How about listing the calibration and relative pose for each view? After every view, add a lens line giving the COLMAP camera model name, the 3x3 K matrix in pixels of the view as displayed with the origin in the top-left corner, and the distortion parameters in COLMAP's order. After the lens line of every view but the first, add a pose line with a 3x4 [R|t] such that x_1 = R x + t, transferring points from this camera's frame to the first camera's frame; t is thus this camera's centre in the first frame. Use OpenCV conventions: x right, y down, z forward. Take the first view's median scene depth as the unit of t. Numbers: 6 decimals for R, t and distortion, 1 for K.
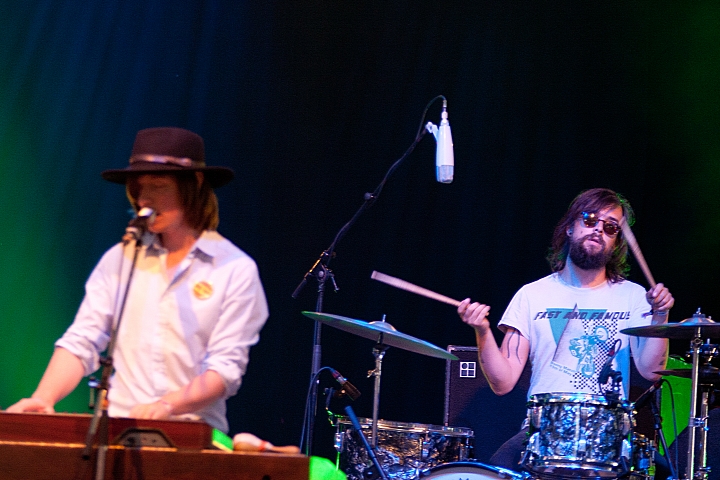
lens RADIAL K [[4618.8, 0, 359.9], [0, 4618.8, 239.4], [0, 0, 1]] dist [-1.589058, 0.000000]
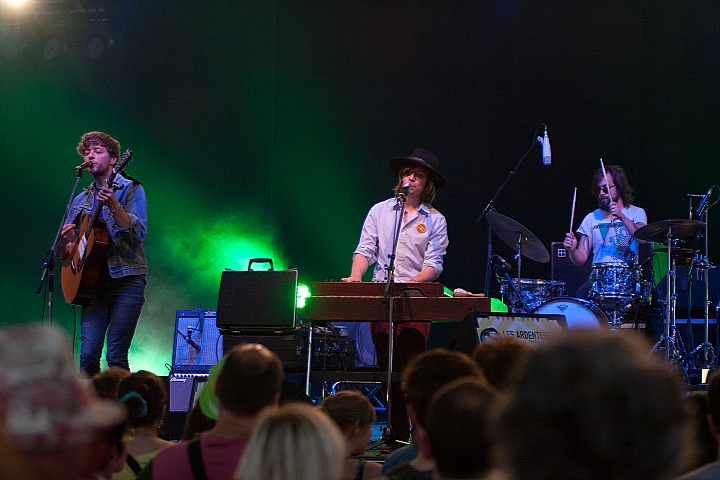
lens RADIAL K [[4618.8, 0, 359.8], [0, 4618.8, 235.9], [0, 0, 1]] dist [-1.589058, 0.000000]
pose [[0.998807, -0.043568, -0.022049, -0.022322], [0.043834, 0.998970, 0.011726, -0.008383], [0.021515, -0.012679, 0.999688, -1.113438]]
